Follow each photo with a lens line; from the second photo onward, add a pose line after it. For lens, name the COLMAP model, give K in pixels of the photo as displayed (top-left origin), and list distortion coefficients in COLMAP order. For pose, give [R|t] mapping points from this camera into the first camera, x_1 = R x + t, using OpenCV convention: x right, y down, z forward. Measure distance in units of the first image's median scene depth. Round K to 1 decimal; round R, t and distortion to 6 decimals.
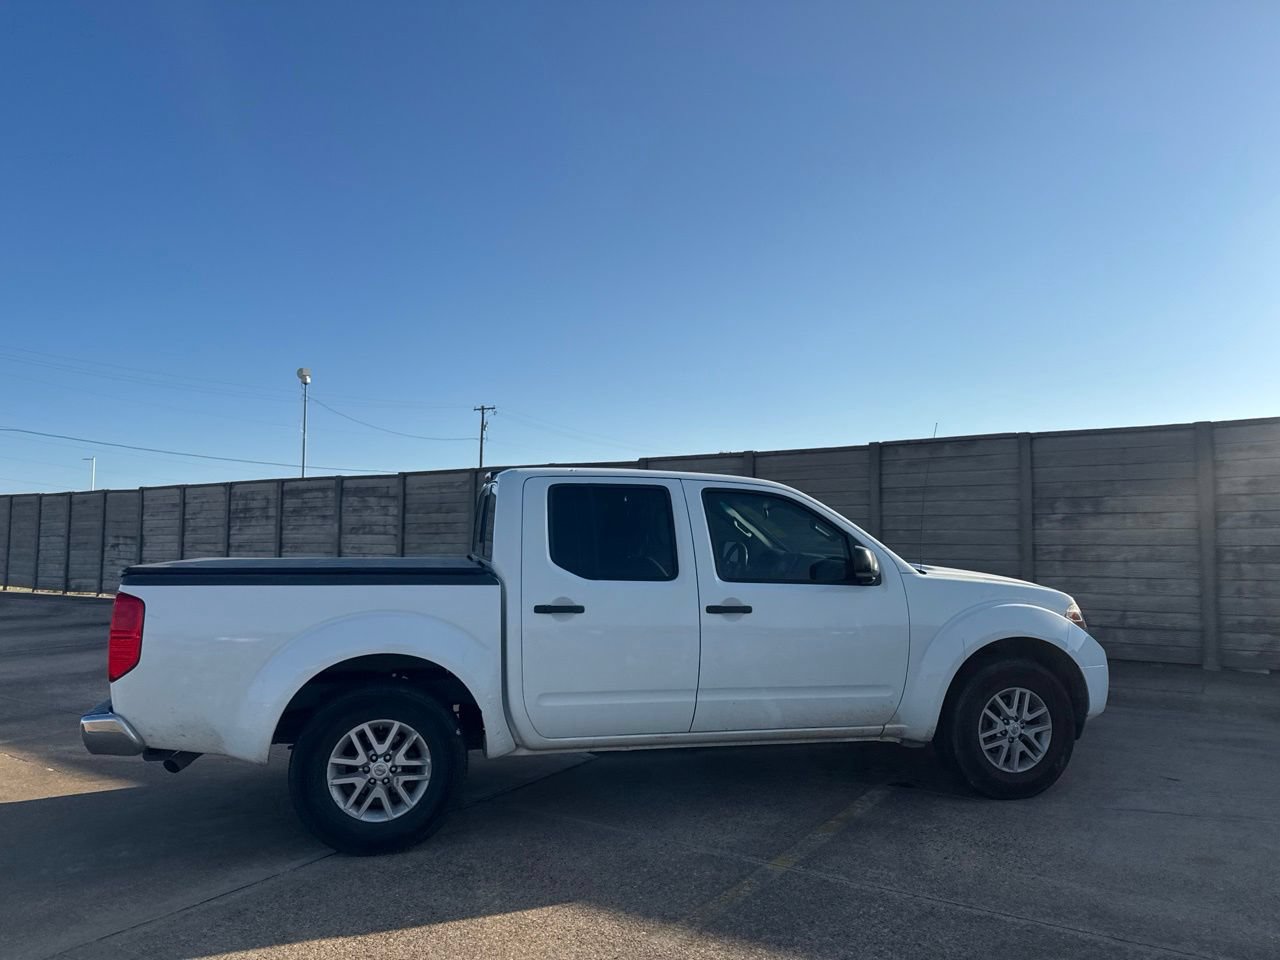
lens RADIAL K [[900.5, 0, 643.4], [0, 900.5, 476.5], [0, 0, 1]] dist [0.050471, -0.067294]
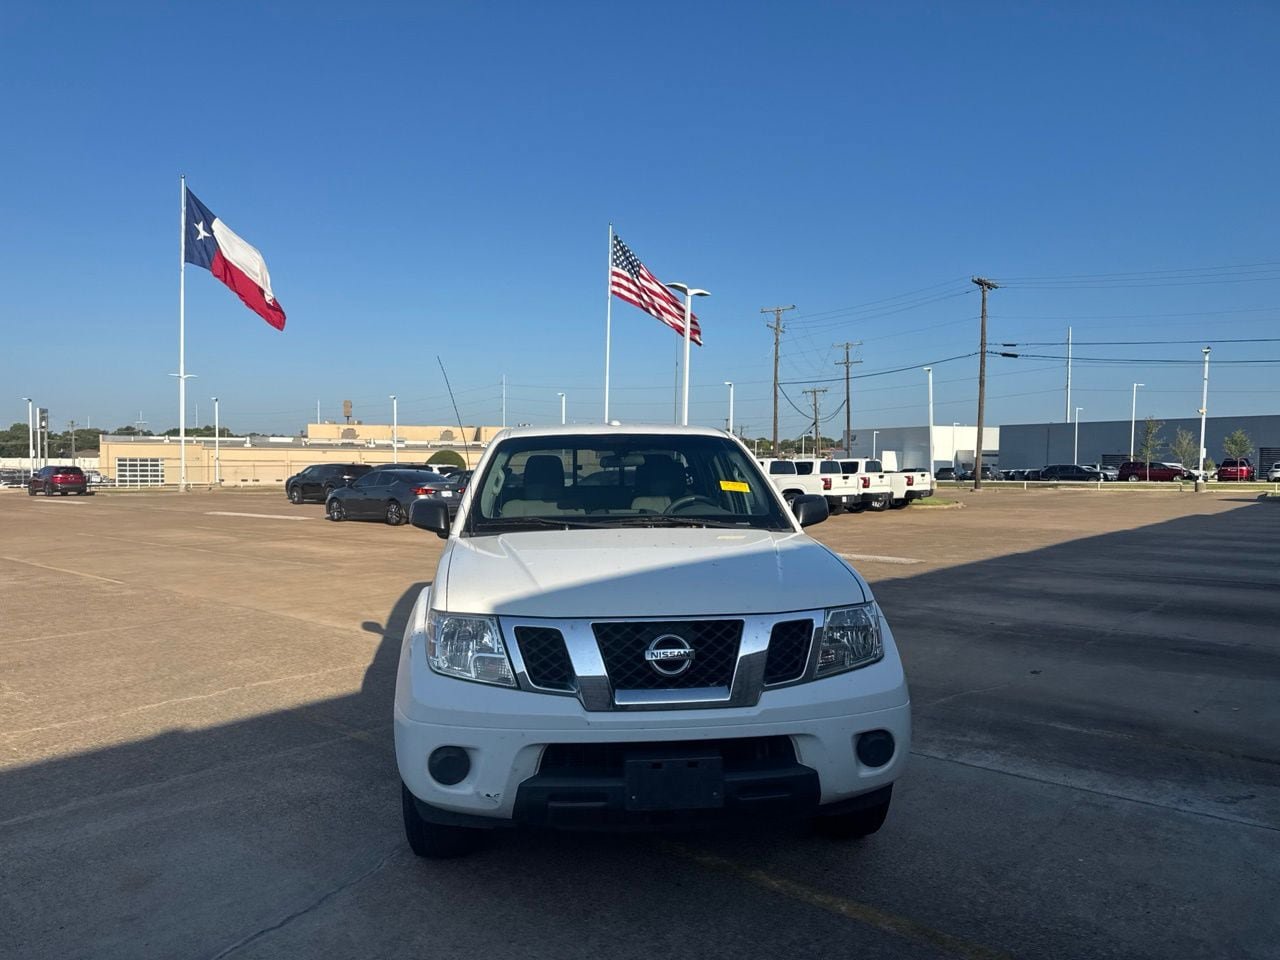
lens RADIAL K [[900.5, 0, 638.6], [0, 900.5, 476.6], [0, 0, 1]] dist [0.050471, -0.067294]
pose [[-0.134097, 0.018272, -0.990800, 1.237174], [0.064679, 0.997859, 0.009649, 0.060790], [0.988855, -0.062790, -0.134992, 1.422358]]
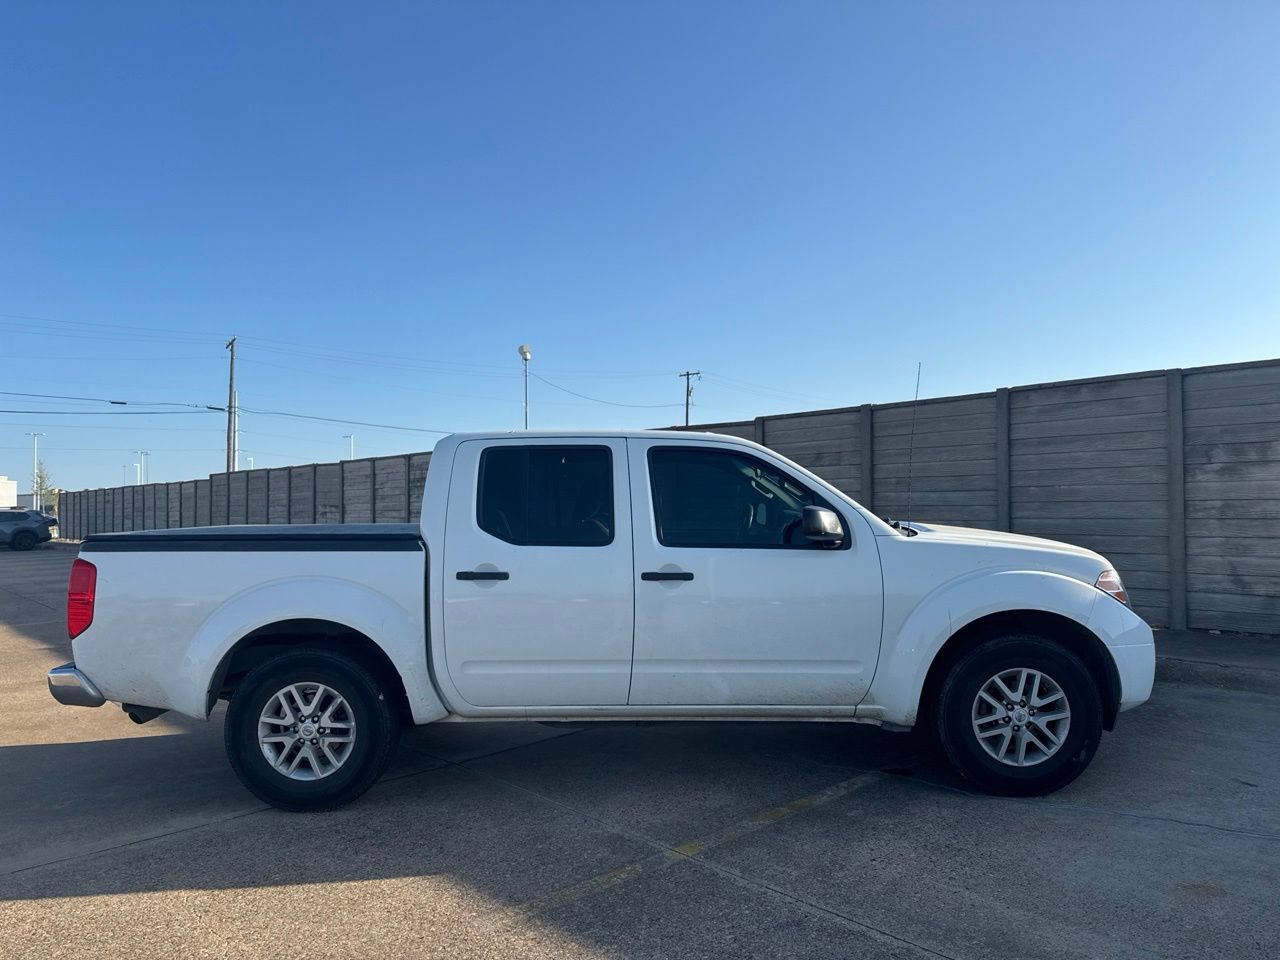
lens RADIAL K [[900.5, 0, 646.5], [0, 900.5, 487.5], [0, 0, 1]] dist [0.050471, -0.067294]
pose [[0.969104, -0.019491, -0.245883, 0.310029], [0.032312, 0.998314, 0.048214, 0.011831], [0.244529, -0.054669, 0.968100, 0.108522]]
